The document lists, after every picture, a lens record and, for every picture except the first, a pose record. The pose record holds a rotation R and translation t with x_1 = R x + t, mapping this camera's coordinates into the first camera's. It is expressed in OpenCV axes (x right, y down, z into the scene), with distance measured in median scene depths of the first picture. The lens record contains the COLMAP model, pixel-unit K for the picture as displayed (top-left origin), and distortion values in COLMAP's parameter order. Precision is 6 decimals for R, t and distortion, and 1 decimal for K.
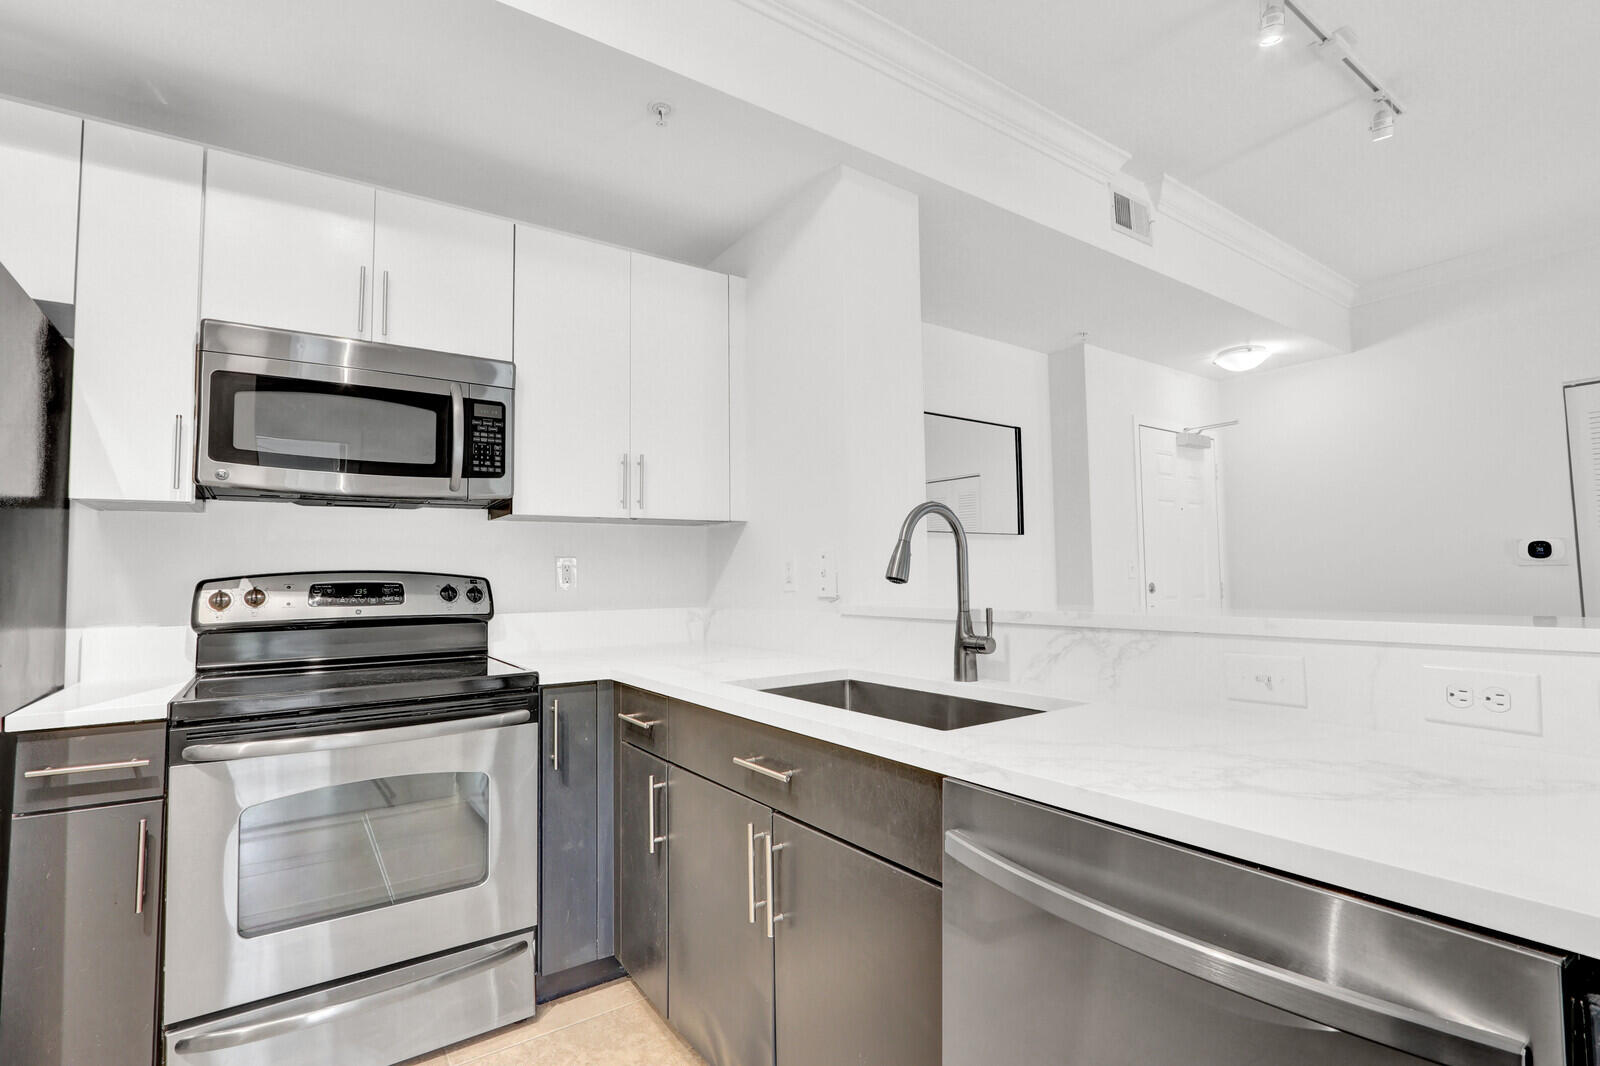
lens RADIAL K [[739.5, 0, 765.8], [0, 739.5, 542.7], [0, 0, 1]] dist [-0.012382, 0.001921]
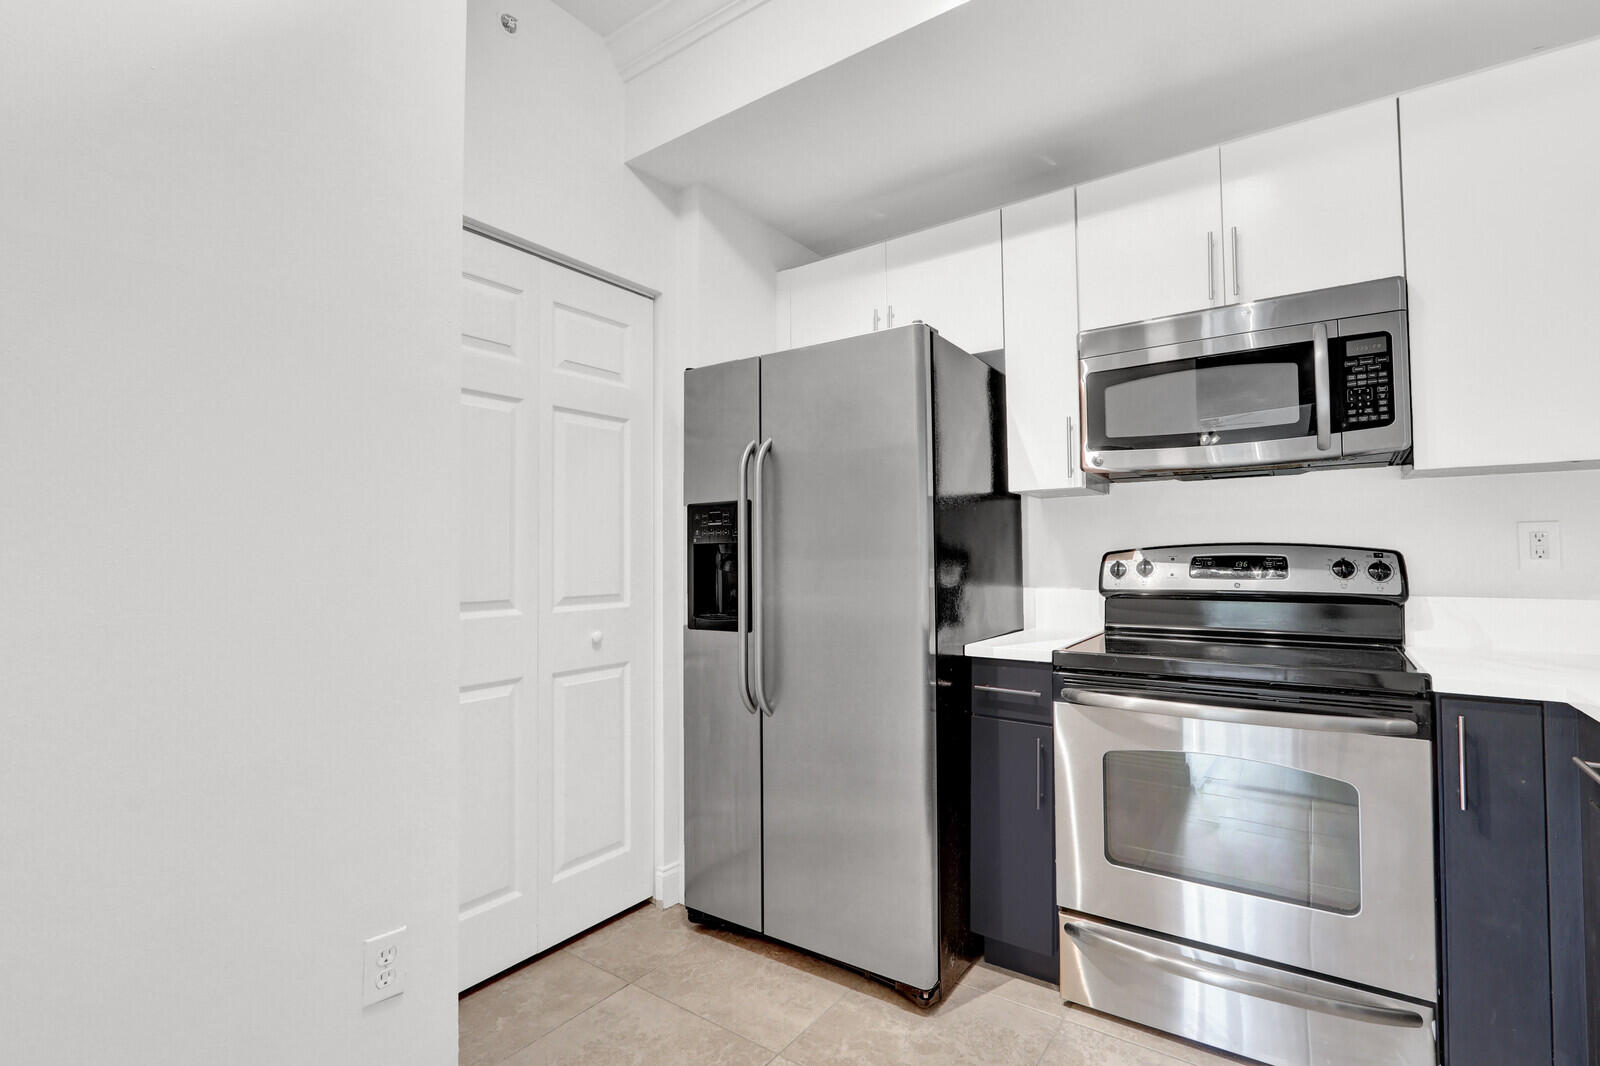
lens RADIAL K [[739.5, 0, 800.2], [0, 739.5, 538.6], [0, 0, 1]] dist [-0.012382, 0.001921]
pose [[0.356708, -0.011724, -0.934142, 0.156850], [0.044569, 0.998996, 0.004481, 0.002175], [0.933152, -0.043232, 0.356873, 0.118735]]
